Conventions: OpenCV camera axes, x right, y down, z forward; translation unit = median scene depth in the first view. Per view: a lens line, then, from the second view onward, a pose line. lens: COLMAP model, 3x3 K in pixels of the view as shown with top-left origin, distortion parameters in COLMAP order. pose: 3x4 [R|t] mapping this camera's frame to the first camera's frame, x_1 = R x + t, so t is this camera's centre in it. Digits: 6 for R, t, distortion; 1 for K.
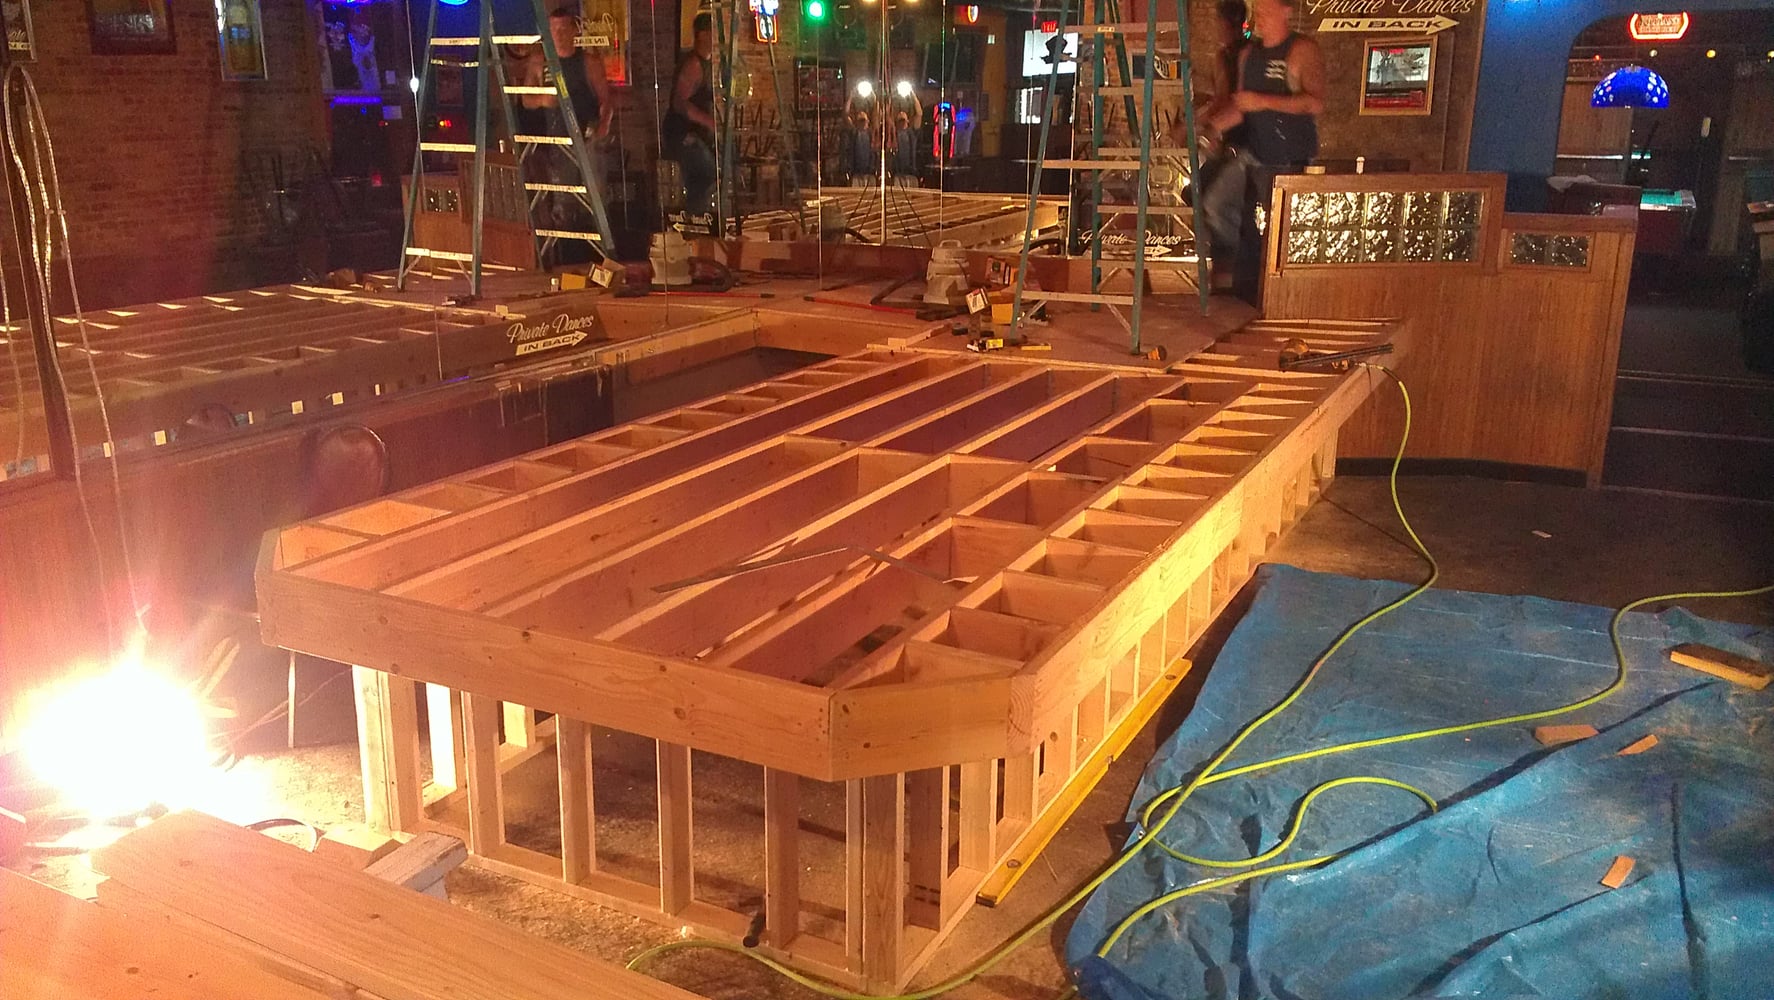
lens RADIAL K [[1440.8, 0, 887.0], [0, 1440.8, 500.0], [0, 0, 1]] dist [0.004119, -0.001883]
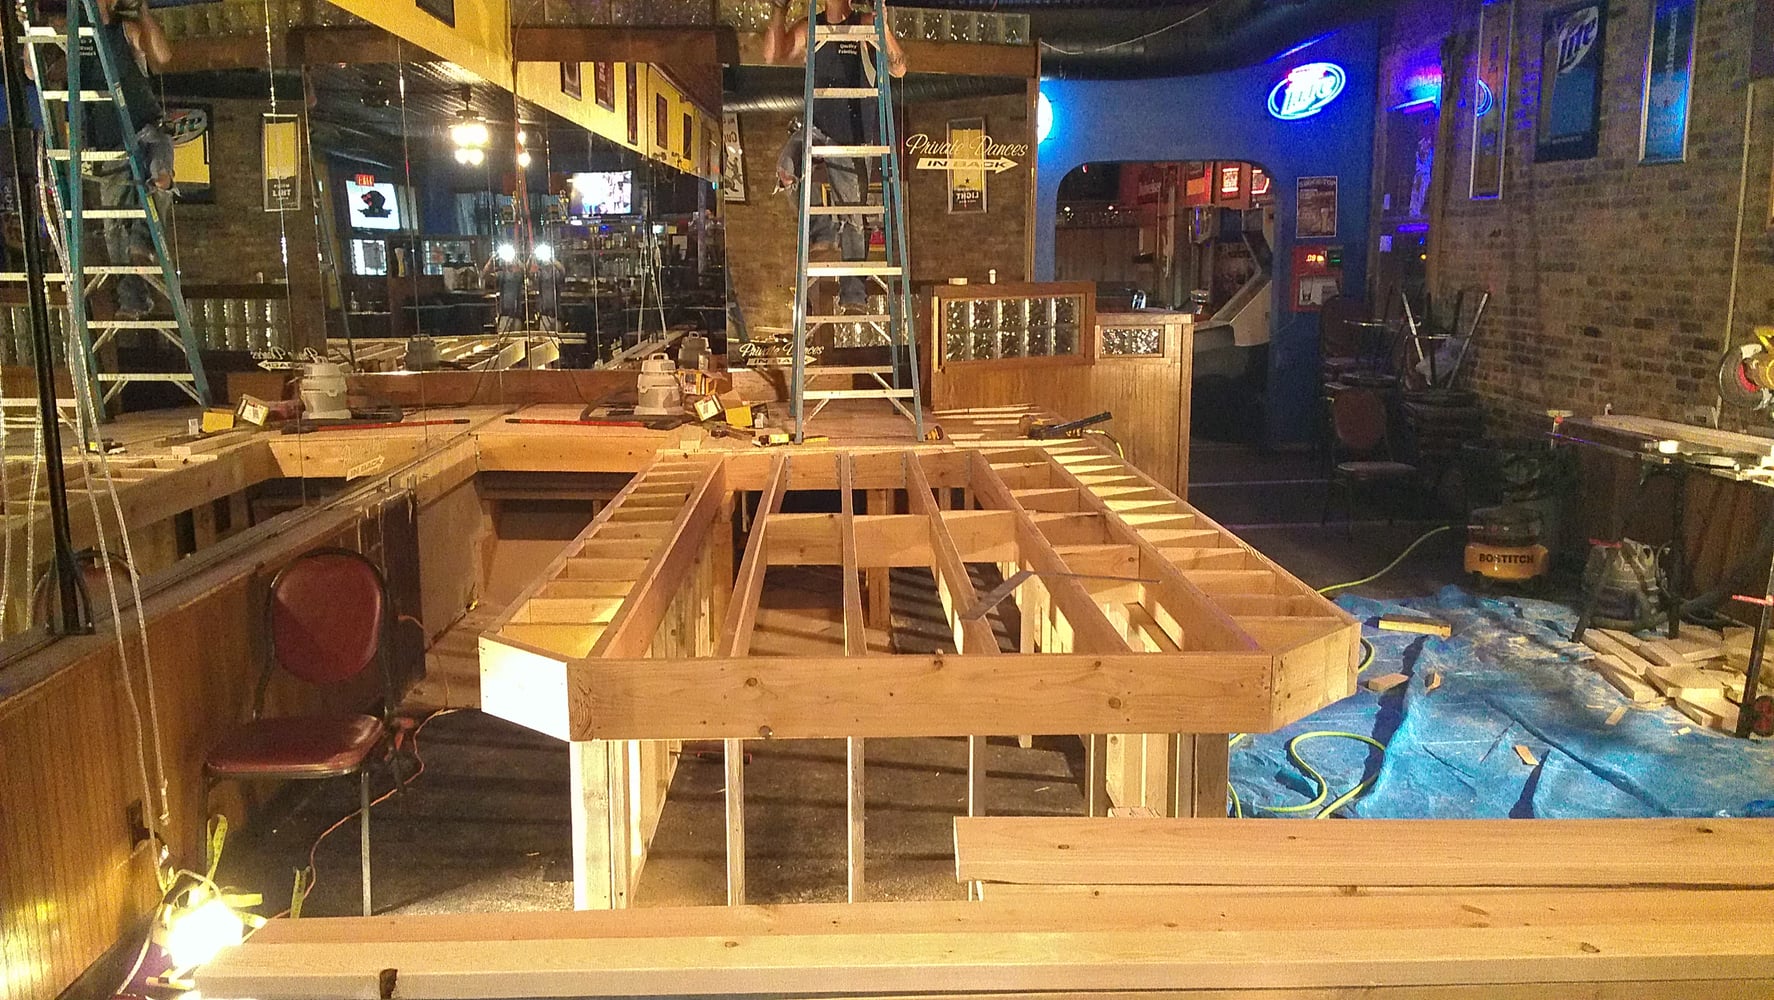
lens RADIAL K [[1416.2, 0, 952.6], [0, 1416.2, 450.3], [0, 0, 1]] dist [0.004964, -0.003005]
pose [[0.871663, -0.074619, 0.484391, -0.248624], [0.138813, 0.985459, -0.097986, 0.015060], [-0.470036, 0.152650, 0.869347, 0.028351]]
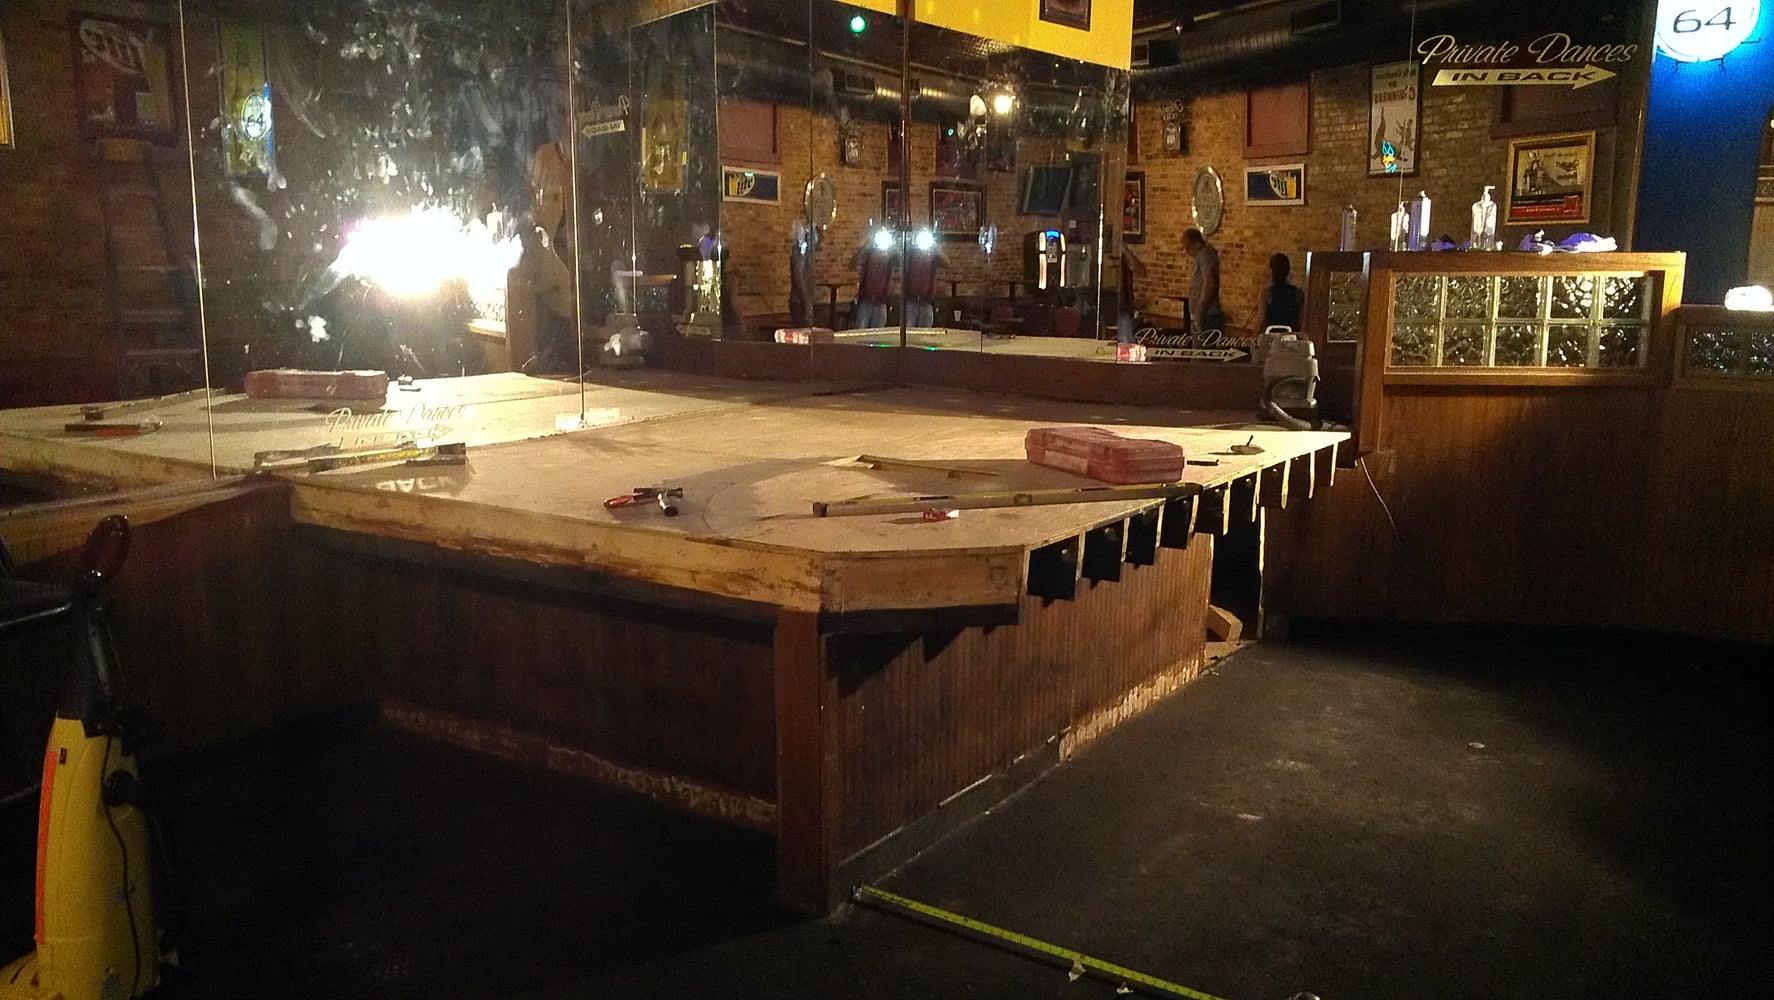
lens RADIAL K [[1440.8, 0, 887.0], [0, 1440.8, 500.0], [0, 0, 1]] dist [0.004119, -0.001883]
pose [[0.994314, 0.021424, -0.104311, 0.085848], [-0.032313, 0.994068, -0.103850, -0.001660], [0.101467, 0.106630, 0.989108, 0.199859]]
